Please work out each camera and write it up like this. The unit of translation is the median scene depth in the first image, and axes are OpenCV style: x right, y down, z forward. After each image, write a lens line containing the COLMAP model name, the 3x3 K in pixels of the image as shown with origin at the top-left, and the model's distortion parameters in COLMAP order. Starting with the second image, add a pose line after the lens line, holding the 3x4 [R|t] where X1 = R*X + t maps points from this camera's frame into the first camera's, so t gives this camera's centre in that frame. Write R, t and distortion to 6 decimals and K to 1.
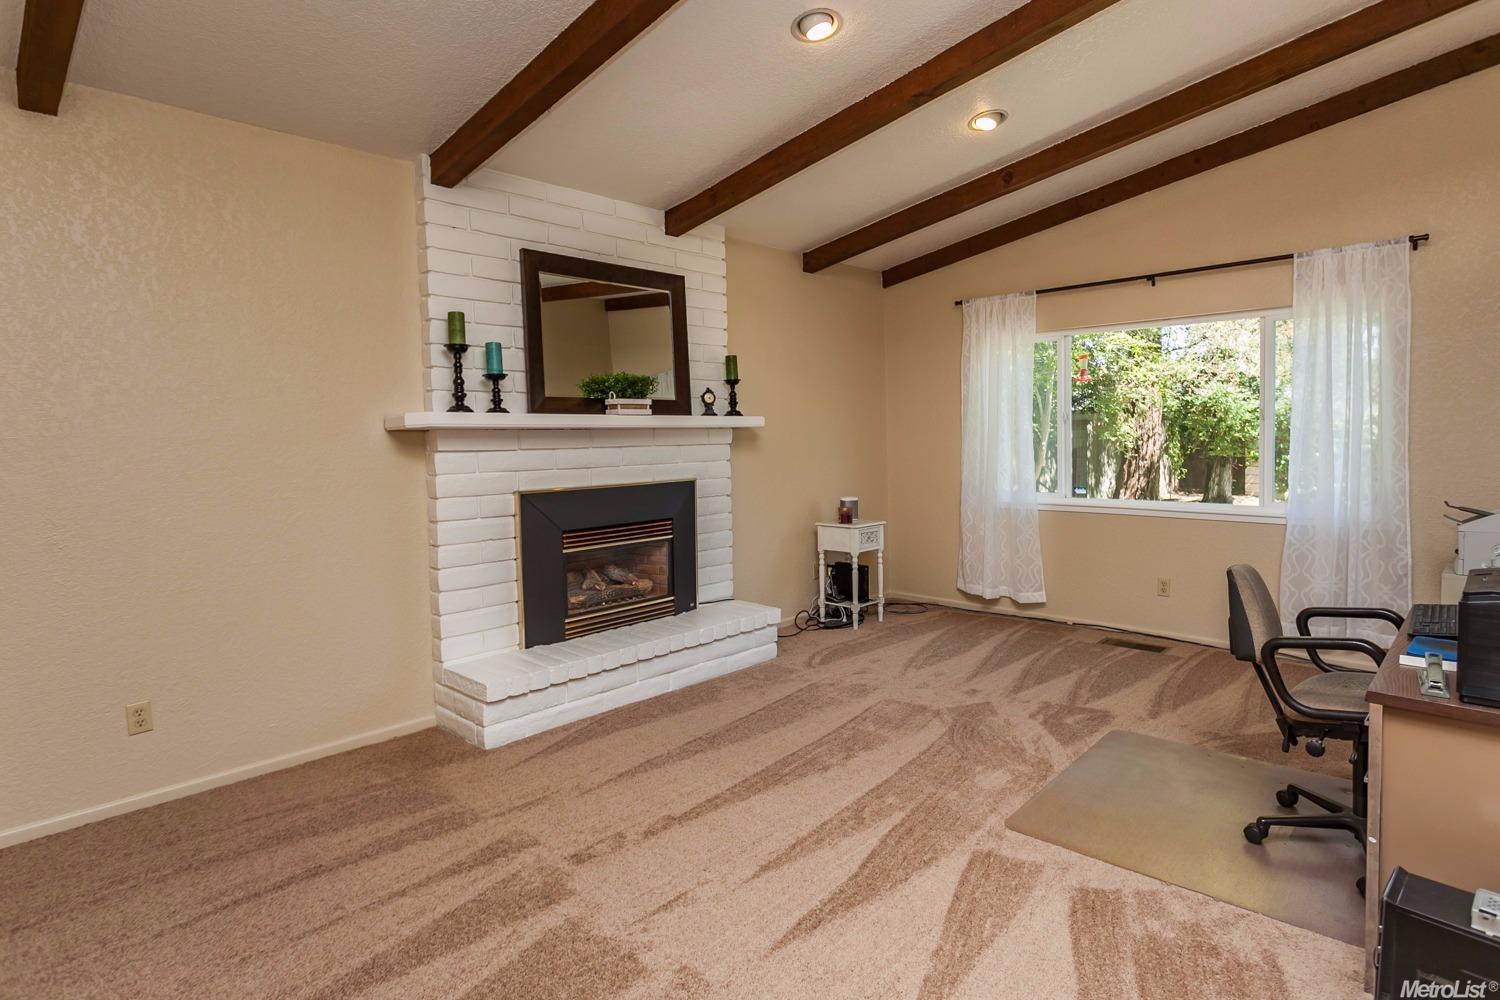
lens RADIAL K [[790.9, 0, 747.9], [0, 790.9, 486.8], [0, 0, 1]] dist [-0.001879, -0.000004]
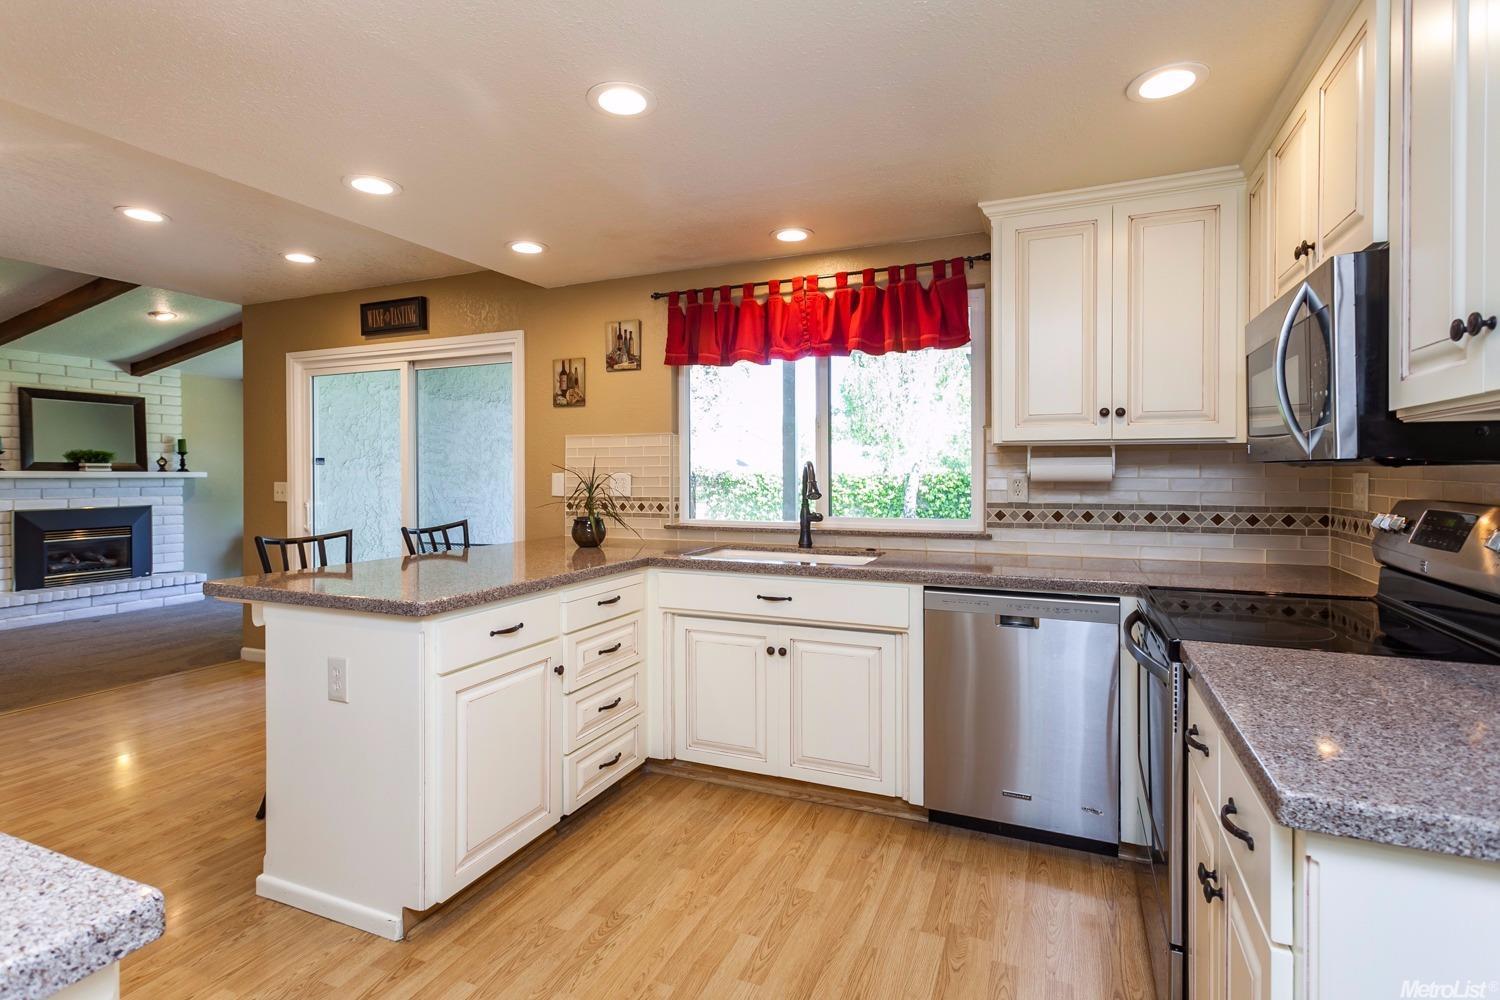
lens RADIAL K [[725.5, 0, 751.3], [0, 725.5, 498.7], [0, 0, 1]] dist [0.001446, 0.000130]
pose [[0.934762, 0.000025, 0.355275, 0.650776], [0.011808, 0.999445, -0.031139, 0.044745], [-0.355078, 0.033302, 0.934243, -1.108790]]
